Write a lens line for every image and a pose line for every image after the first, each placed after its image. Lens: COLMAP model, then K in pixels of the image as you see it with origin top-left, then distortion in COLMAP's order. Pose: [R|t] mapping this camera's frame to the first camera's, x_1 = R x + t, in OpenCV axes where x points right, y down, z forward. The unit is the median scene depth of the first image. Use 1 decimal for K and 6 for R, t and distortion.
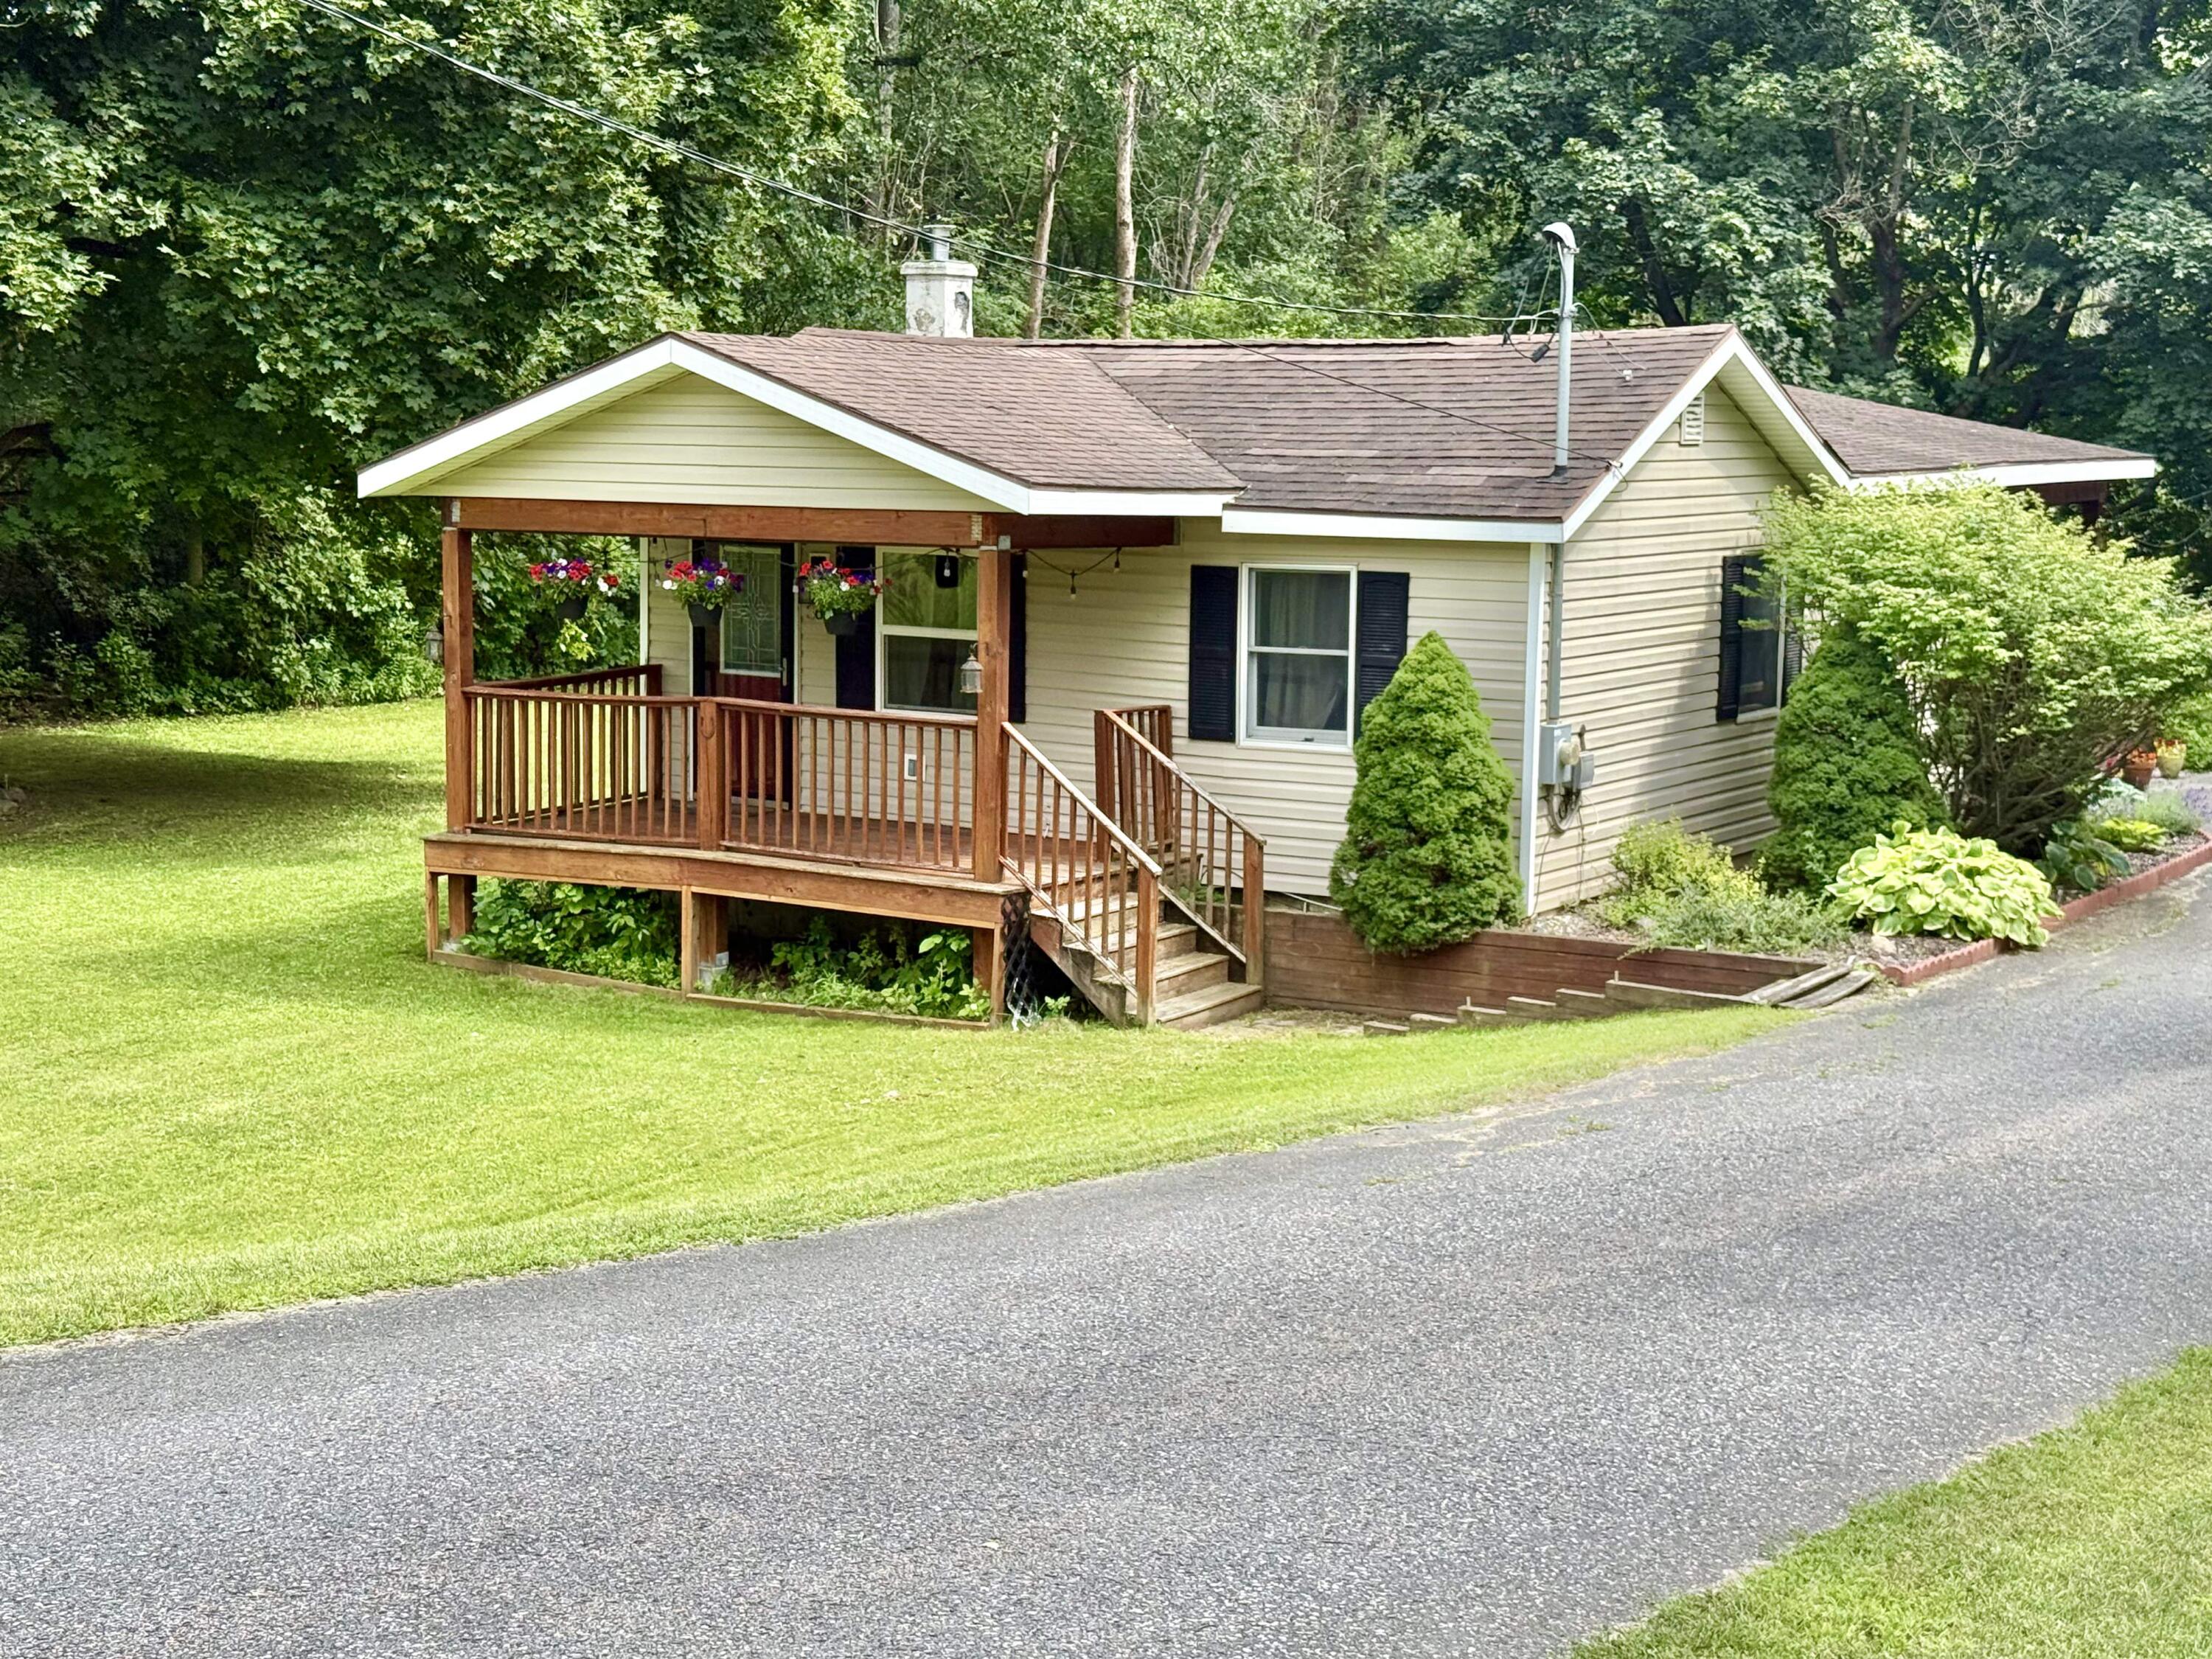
lens RADIAL K [[3283.3, 0, 1106.2], [0, 3283.3, 823.0], [0, 0, 1]] dist [-0.002527, 0.000000]
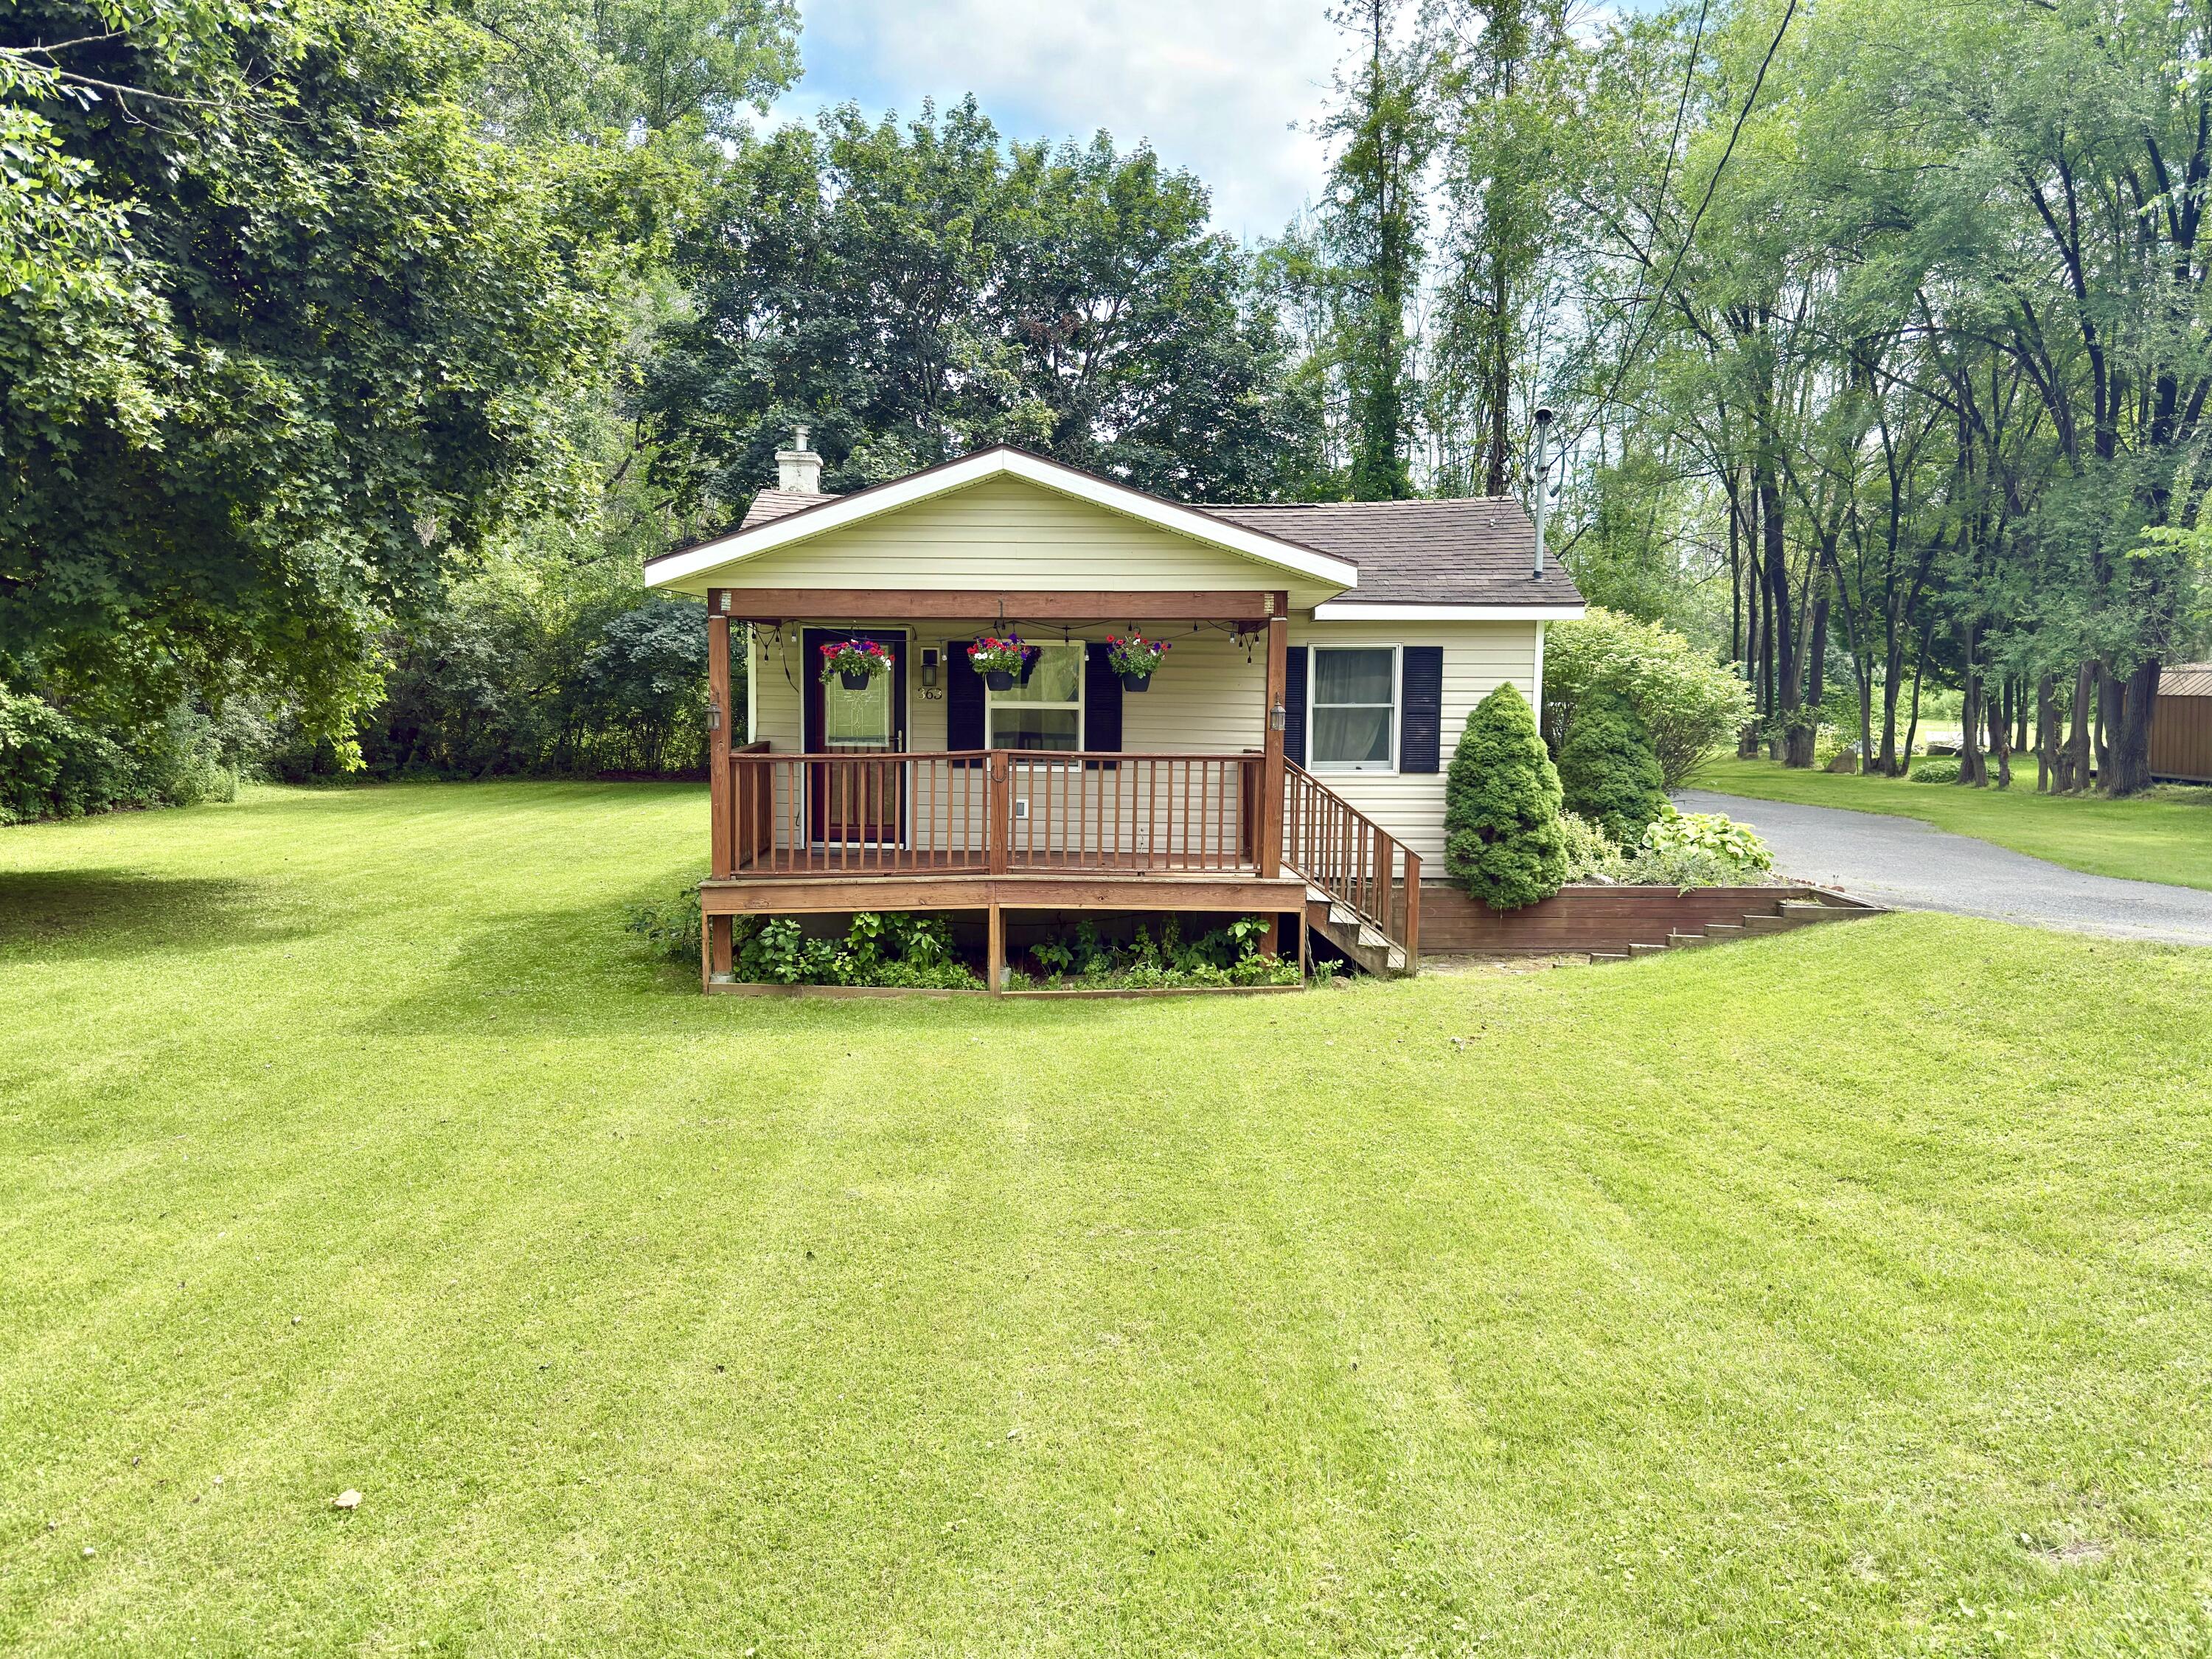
lens RADIAL K [[1761.2, 0, 1106.6], [0, 1761.2, 841.9], [0, 0, 1]] dist [-0.029770, -0.007462]
pose [[0.842542, -0.056887, 0.535618, -0.439799], [0.070223, 0.997521, -0.004518, 0.002090], [-0.534034, 0.041420, 0.844448, 0.425362]]
